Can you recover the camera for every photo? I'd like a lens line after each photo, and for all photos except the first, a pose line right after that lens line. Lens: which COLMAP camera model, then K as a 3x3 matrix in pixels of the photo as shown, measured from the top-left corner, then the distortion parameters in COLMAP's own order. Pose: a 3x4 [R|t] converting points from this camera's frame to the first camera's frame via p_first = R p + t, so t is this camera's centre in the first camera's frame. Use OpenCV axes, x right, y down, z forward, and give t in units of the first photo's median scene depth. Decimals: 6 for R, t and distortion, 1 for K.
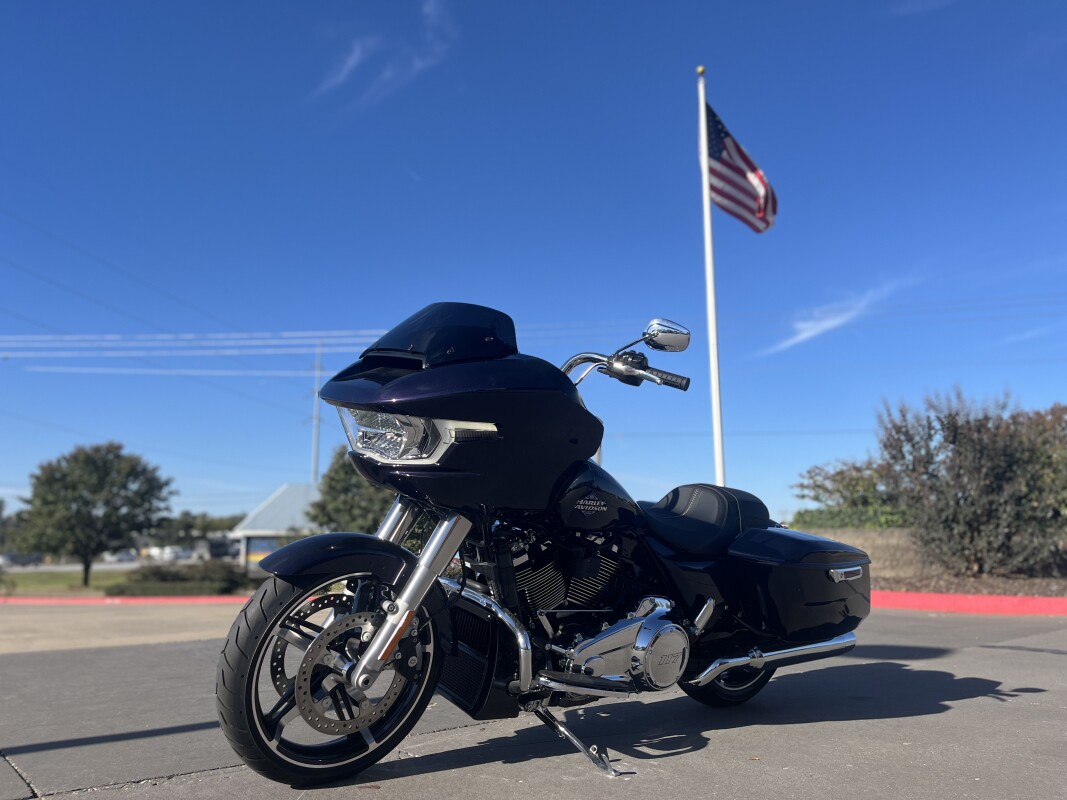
lens RADIAL K [[806.3, 0, 537.2], [0, 806.3, 405.0], [0, 0, 1]] dist [0.057092, -0.077289]
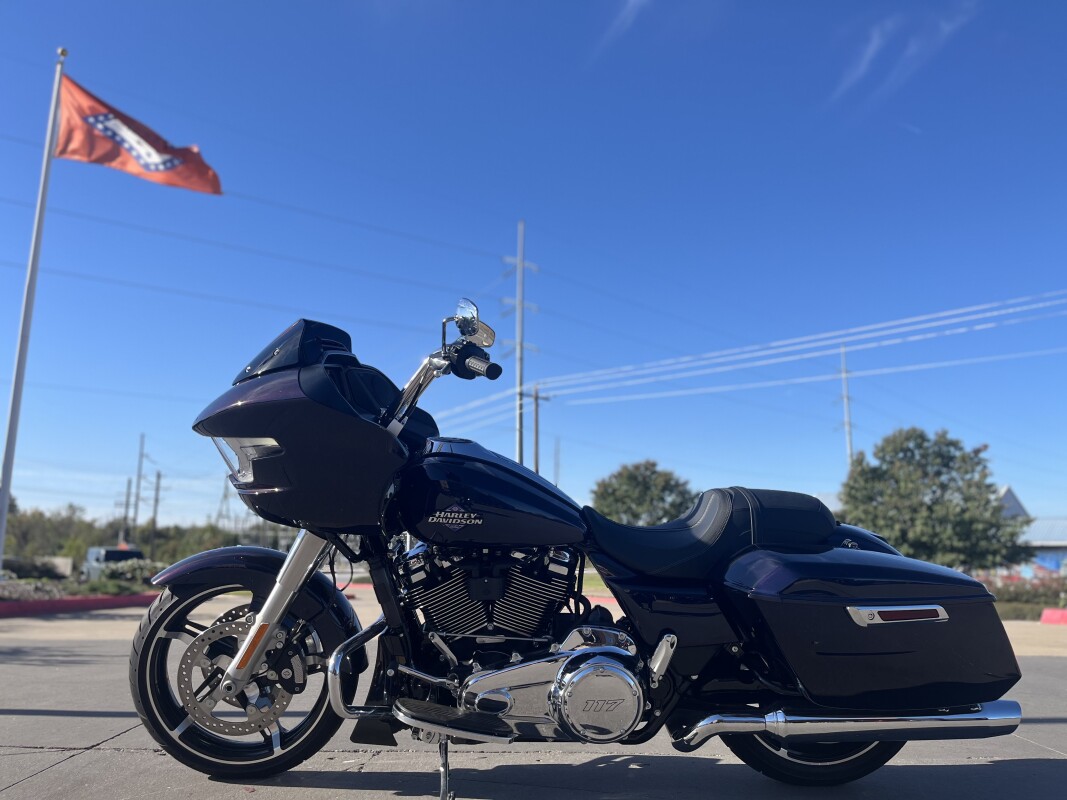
lens RADIAL K [[806.3, 0, 539.0], [0, 806.3, 395.5], [0, 0, 1]] dist [0.057092, -0.077289]
pose [[0.794219, -0.099729, -0.599392, 0.148551], [0.085481, 0.994967, -0.052281, 0.009453], [0.601589, -0.009714, 0.798746, 0.074306]]
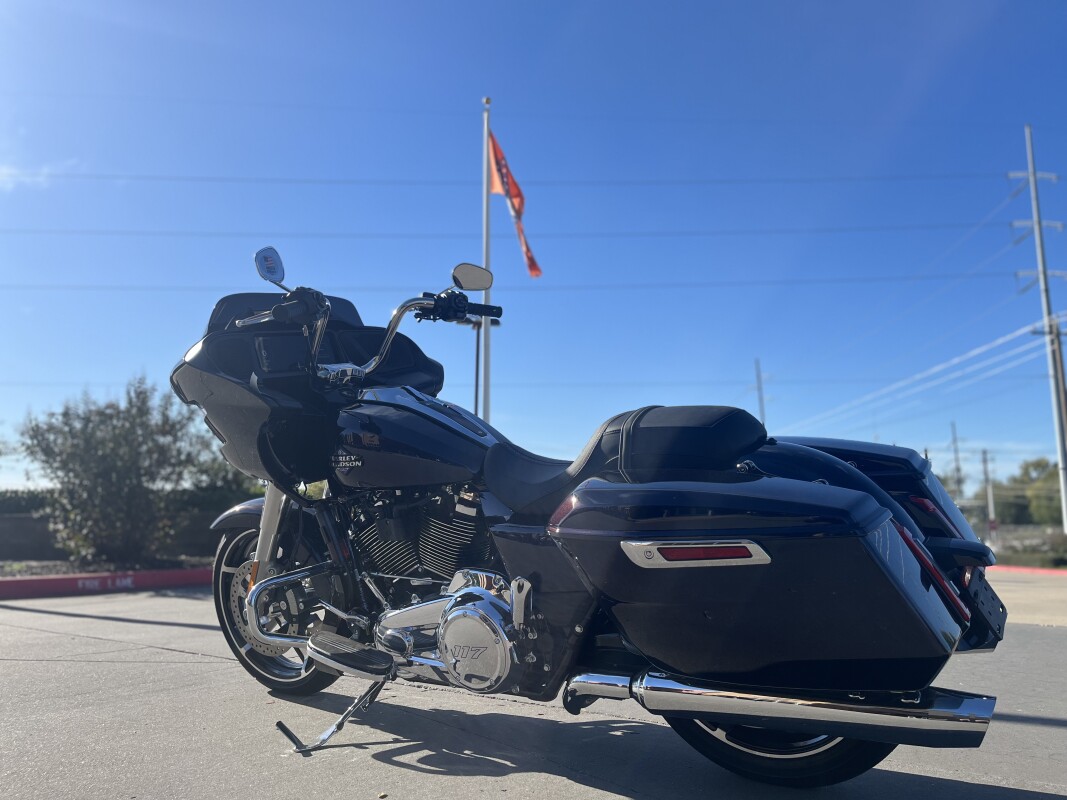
lens RADIAL K [[806.3, 0, 536.4], [0, 806.3, 402.6], [0, 0, 1]] dist [0.057092, -0.077289]
pose [[0.299557, -0.132667, -0.944810, 0.217159], [0.160789, 0.983141, -0.087070, 0.037576], [0.940432, -0.125833, 0.315838, 0.200151]]
